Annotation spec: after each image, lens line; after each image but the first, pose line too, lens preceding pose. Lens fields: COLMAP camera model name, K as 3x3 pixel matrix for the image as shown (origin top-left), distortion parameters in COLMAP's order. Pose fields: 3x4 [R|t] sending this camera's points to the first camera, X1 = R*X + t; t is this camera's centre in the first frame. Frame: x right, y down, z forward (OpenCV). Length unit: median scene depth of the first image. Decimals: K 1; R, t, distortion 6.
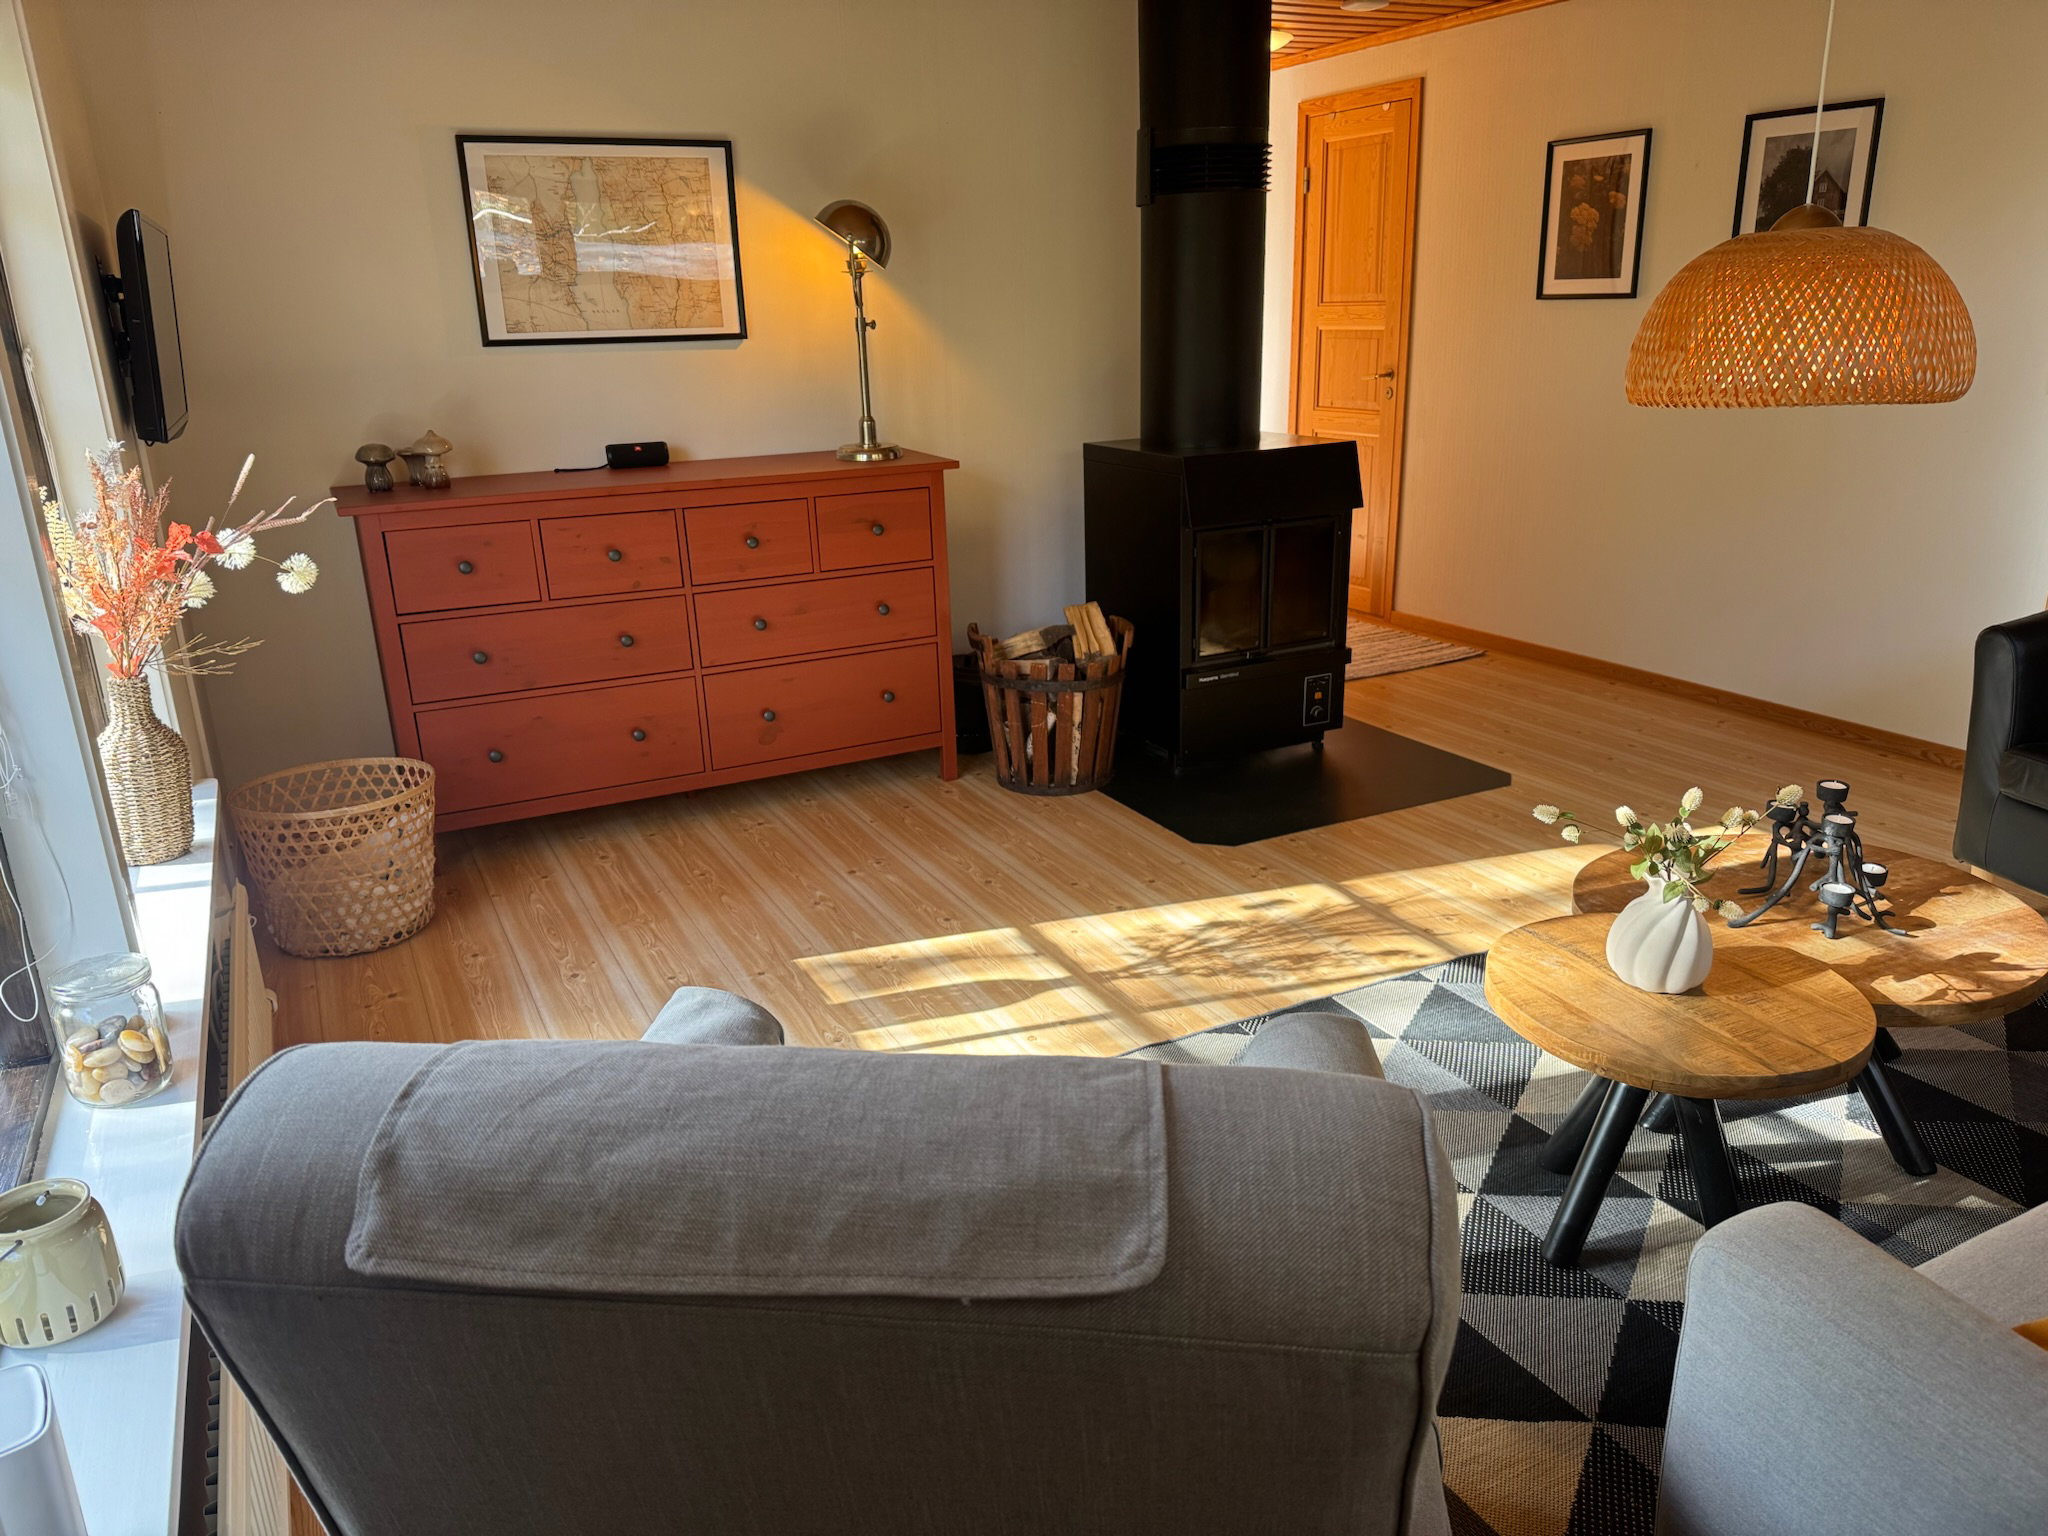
lens RADIAL K [[1475.6, 0, 1018.8], [0, 1475.6, 776.1], [0, 0, 1]] dist [0.060438, -0.084390]
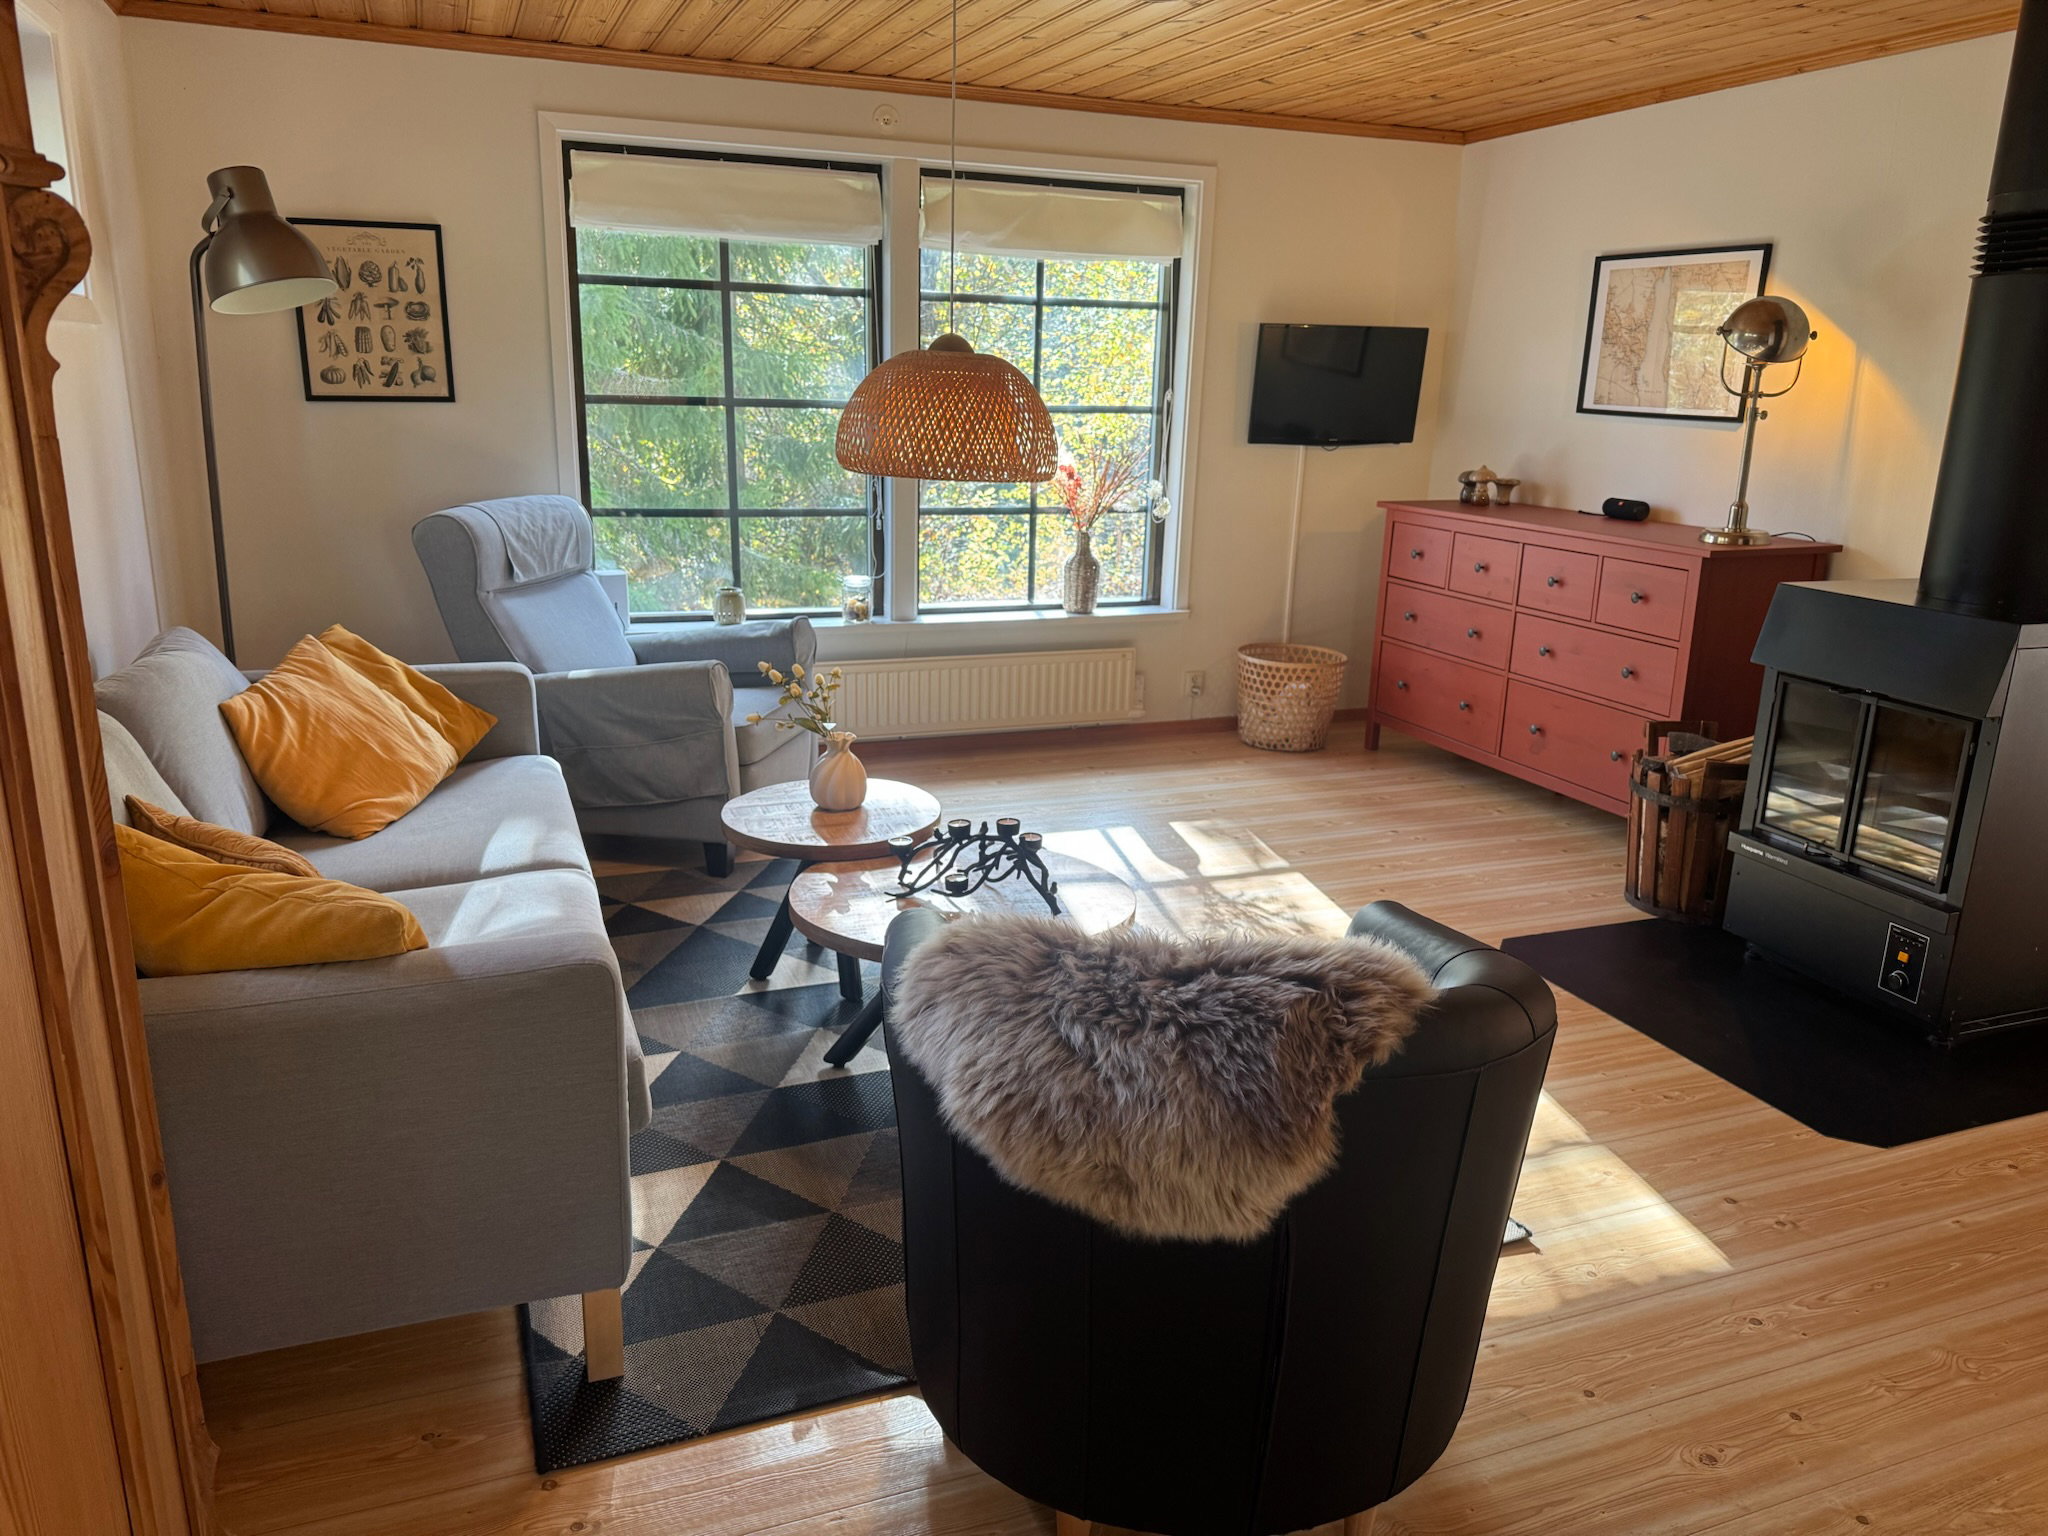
lens RADIAL K [[1475.6, 0, 1018.8], [0, 1475.6, 776.1], [0, 0, 1]] dist [0.060438, -0.084390]
pose [[-0.102924, 0.284659, -0.953088, 1.032639], [-0.345202, 0.888402, 0.302617, -0.230256], [0.932868, 0.360154, 0.006827, 0.643767]]
